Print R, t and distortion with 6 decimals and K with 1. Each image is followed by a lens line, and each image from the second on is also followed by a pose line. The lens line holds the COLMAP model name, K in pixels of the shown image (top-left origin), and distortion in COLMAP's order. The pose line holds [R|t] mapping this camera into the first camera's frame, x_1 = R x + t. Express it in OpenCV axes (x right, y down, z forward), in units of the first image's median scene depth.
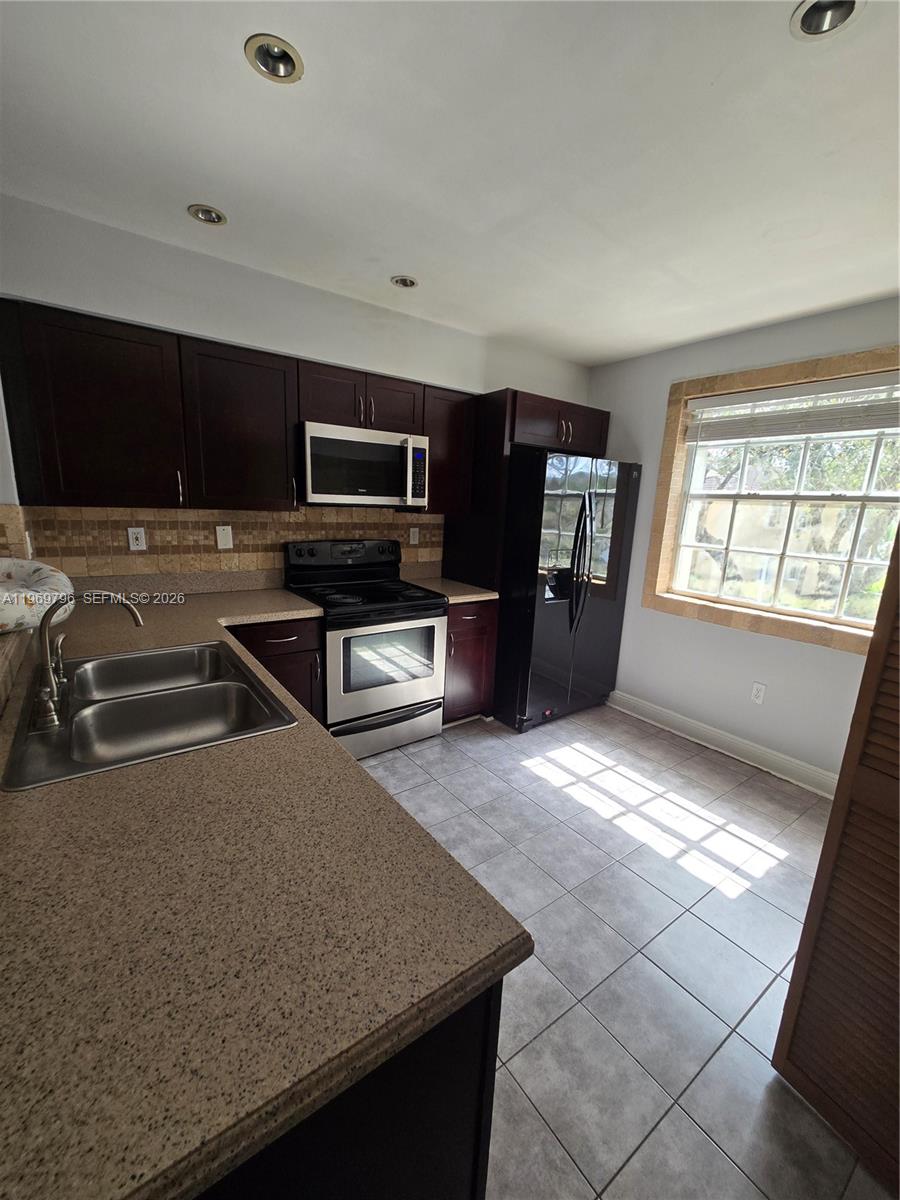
lens RADIAL K [[489.3, 0, 444.6], [0, 489.3, 602.4], [0, 0, 1]] dist [0.003457, -0.000021]
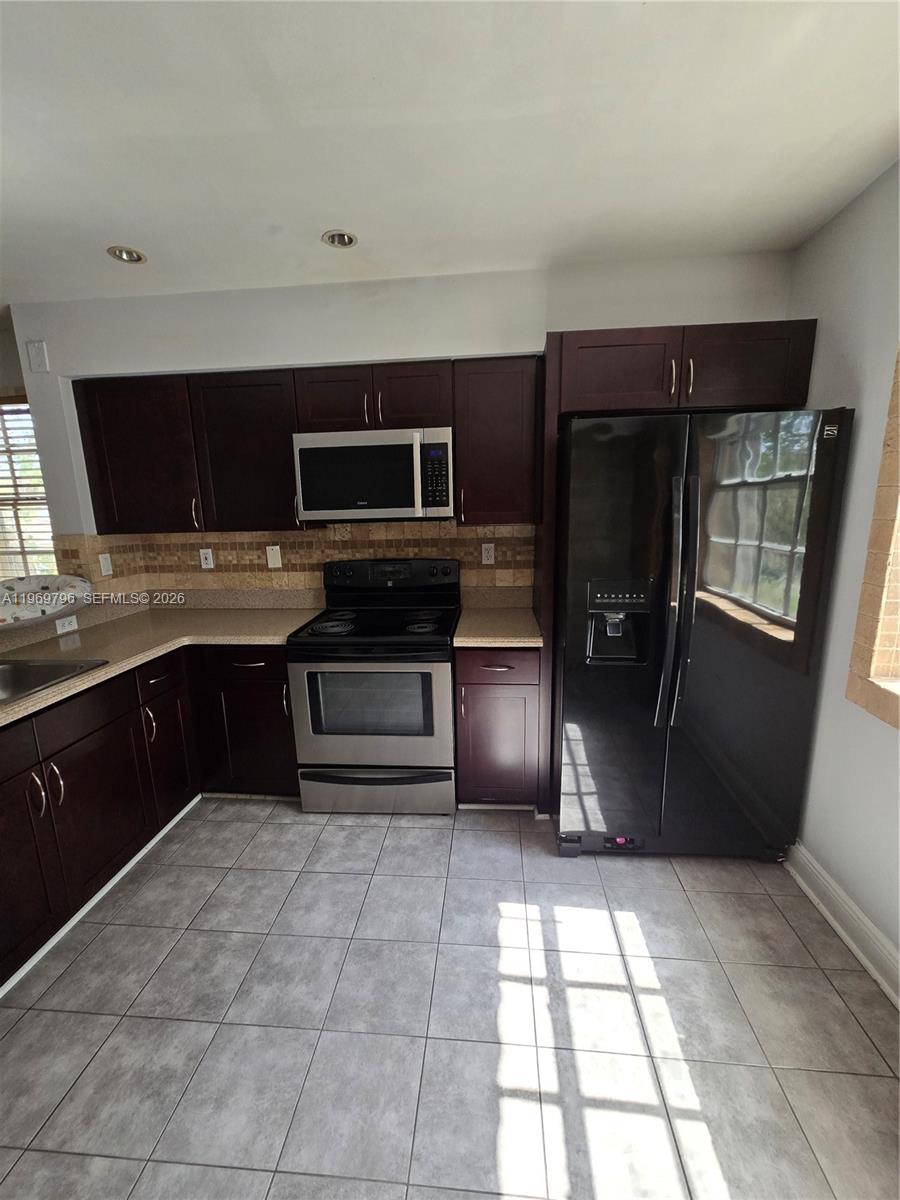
lens RADIAL K [[489.3, 0, 450.7], [0, 489.3, 603.7], [0, 0, 1]] dist [0.003457, -0.000021]
pose [[0.757343, 0.068699, -0.649393, 0.512427], [-0.078227, 0.996834, 0.014224, -0.076841], [0.648315, 0.040027, 0.760320, 0.450614]]
